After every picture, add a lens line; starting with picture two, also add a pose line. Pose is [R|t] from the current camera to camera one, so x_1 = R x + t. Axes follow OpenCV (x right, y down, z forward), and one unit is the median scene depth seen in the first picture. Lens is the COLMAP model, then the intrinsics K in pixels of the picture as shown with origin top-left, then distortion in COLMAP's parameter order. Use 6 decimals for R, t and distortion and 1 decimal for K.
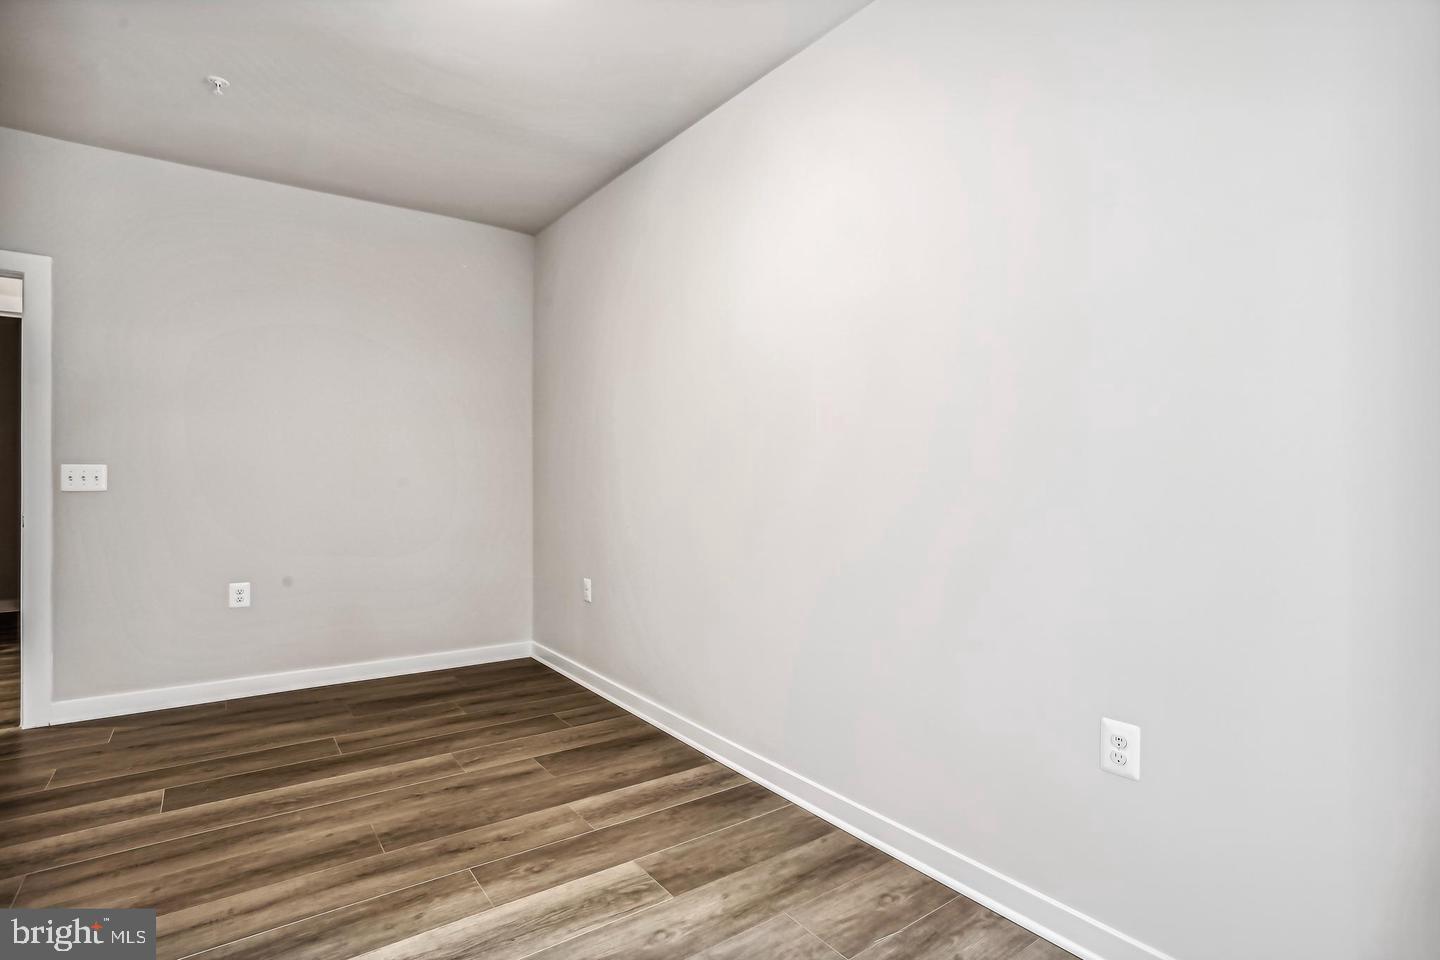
lens RADIAL K [[708.0, 0, 720.9], [0, 708.0, 478.0], [0, 0, 1]] dist [-0.053595, 0.024919]
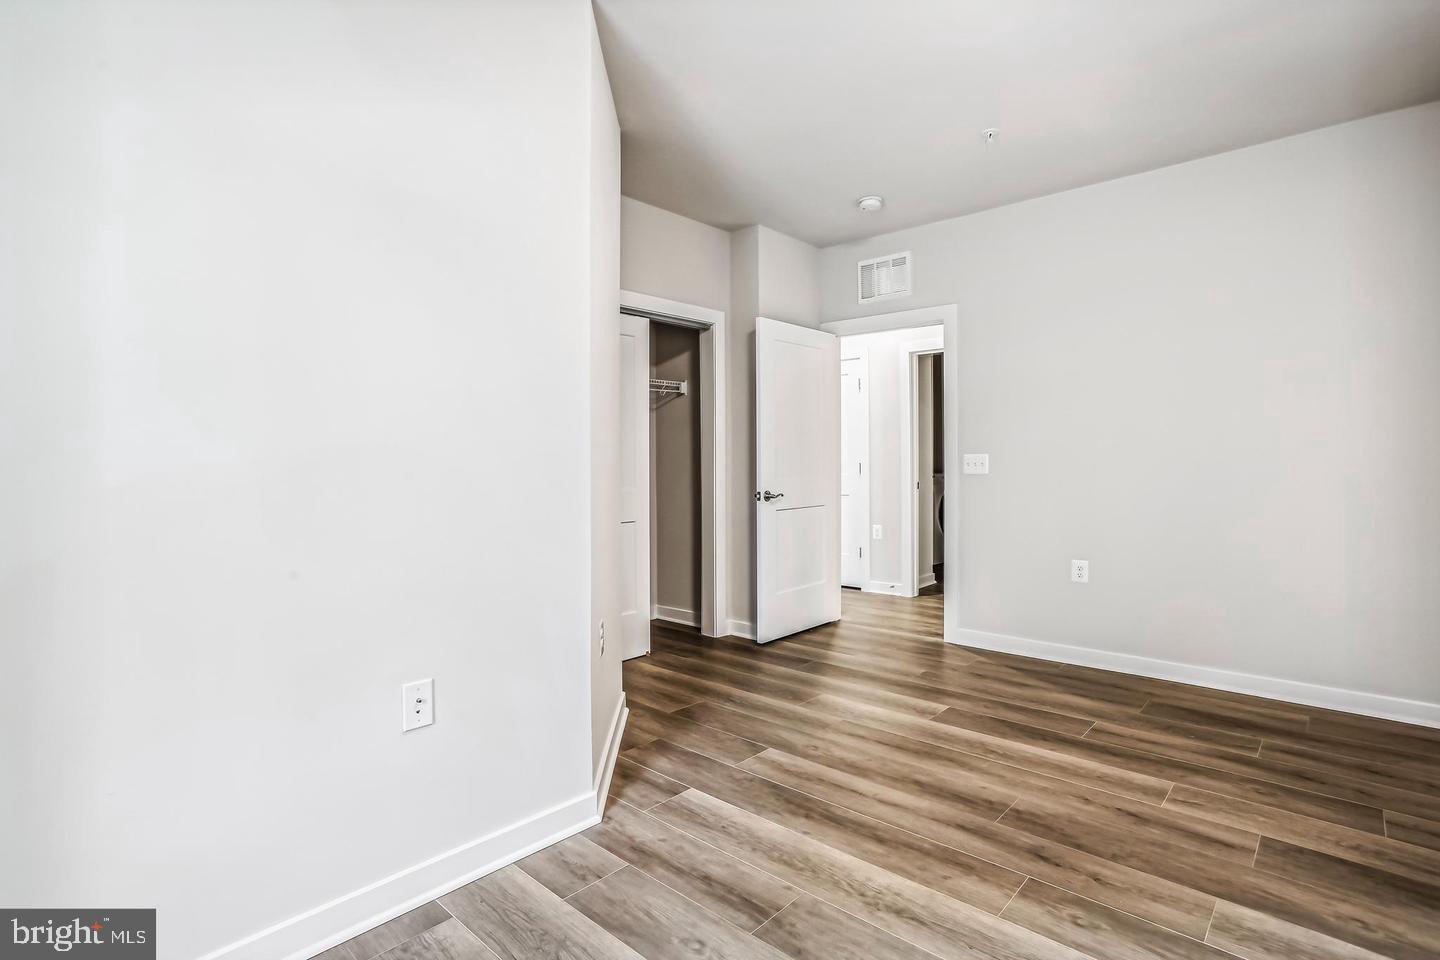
lens RADIAL K [[708.0, 0, 720.9], [0, 708.0, 478.0], [0, 0, 1]] dist [-0.053595, 0.024919]
pose [[0.195290, 0.016218, -0.980611, 0.348918], [0.004198, 0.999840, 0.017372, 0.000962], [0.980737, -0.007509, 0.195190, 0.301342]]
